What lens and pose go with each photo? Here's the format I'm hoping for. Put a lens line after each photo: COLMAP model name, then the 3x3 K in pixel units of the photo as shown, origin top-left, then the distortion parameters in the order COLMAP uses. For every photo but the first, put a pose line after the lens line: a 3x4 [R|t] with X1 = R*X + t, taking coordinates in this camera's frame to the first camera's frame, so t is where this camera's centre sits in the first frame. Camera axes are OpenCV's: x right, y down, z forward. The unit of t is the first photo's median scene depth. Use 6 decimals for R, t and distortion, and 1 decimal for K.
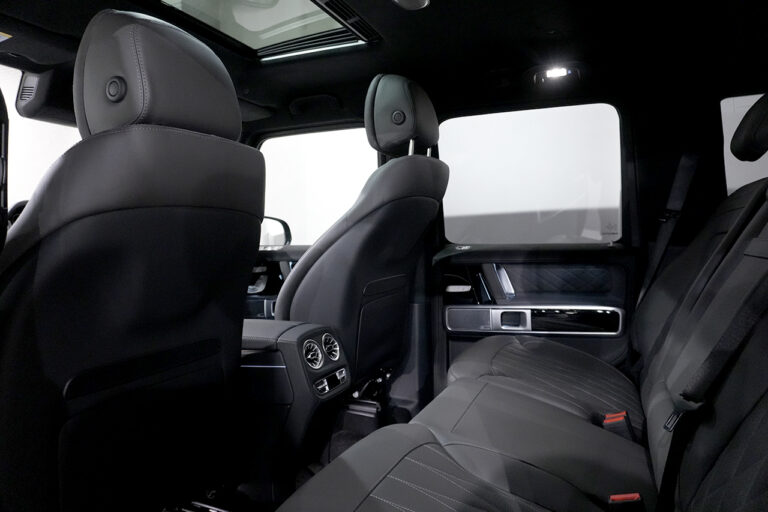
lens RADIAL K [[518.0, 0, 384.0], [0, 518.0, 256.0], [0, 0, 1]] dist [-0.041303, 0.030139]
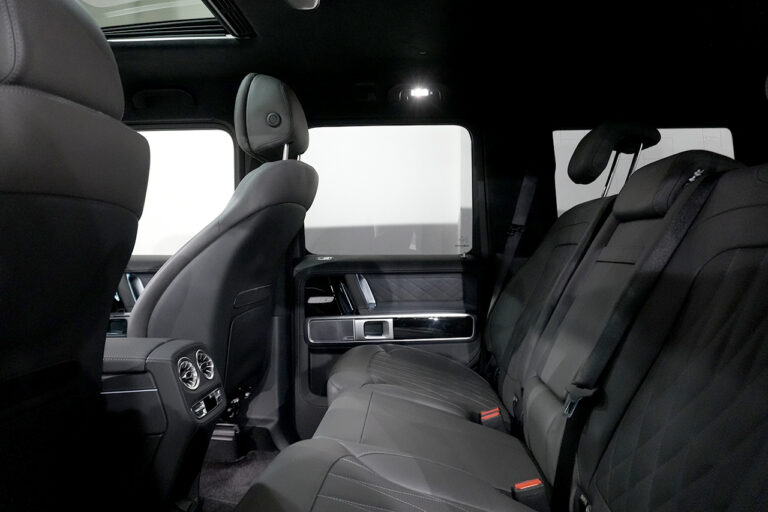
lens RADIAL K [[518.0, 0, 384.0], [0, 518.0, 256.0], [0, 0, 1]] dist [-0.041303, 0.030139]
pose [[0.939278, 0.008771, 0.343046, -0.099668], [0.001907, 0.999524, -0.030780, 0.012753], [-0.343153, 0.029565, 0.938814, 0.039592]]
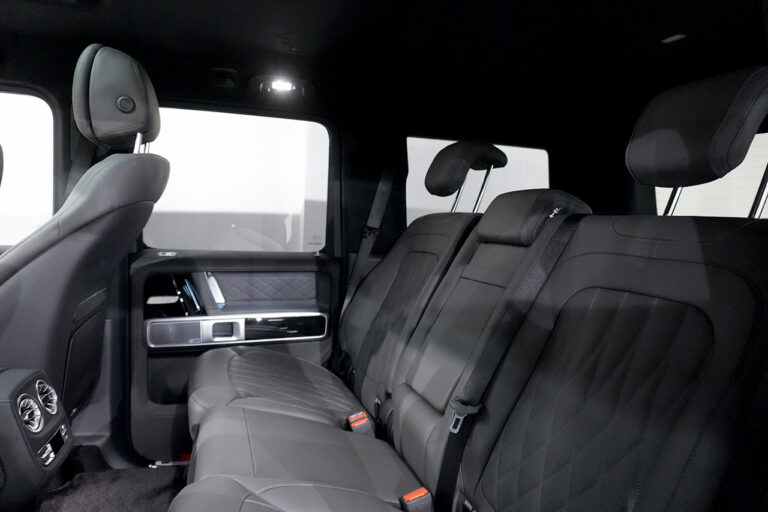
lens RADIAL K [[518.0, 0, 384.0], [0, 518.0, 256.0], [0, 0, 1]] dist [-0.041303, 0.030139]
pose [[0.753064, 0.004992, 0.657928, -0.188123], [-0.024612, 0.999485, 0.020588, -0.049656], [-0.657486, -0.031697, 0.752800, 0.097543]]
